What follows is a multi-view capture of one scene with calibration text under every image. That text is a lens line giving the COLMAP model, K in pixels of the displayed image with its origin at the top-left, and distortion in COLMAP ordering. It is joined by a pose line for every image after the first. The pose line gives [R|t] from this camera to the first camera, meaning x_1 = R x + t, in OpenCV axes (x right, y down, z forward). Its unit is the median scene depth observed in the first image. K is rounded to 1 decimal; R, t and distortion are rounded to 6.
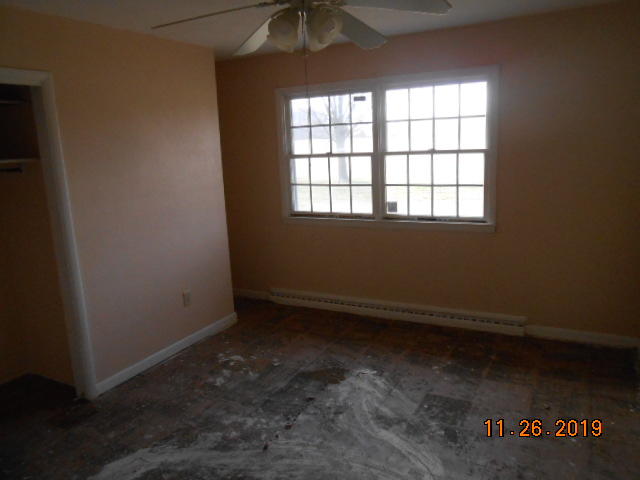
lens RADIAL K [[468.8, 0, 320.0], [0, 468.8, 240.0], [0, 0, 1]] dist [-0.000704, 0.000204]
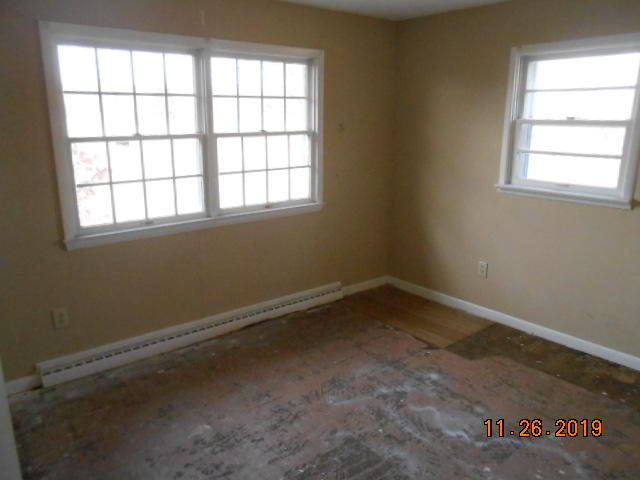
lens RADIAL K [[494.3, 0, 319.2], [0, 494.3, 230.1], [0, 0, 1]] dist [0.000534, 0.003114]
pose [[0.414718, -0.174528, 0.893056, -0.579109], [0.161024, 0.980021, 0.116747, -0.095007], [-0.895590, 0.095386, 0.434535, 0.484230]]
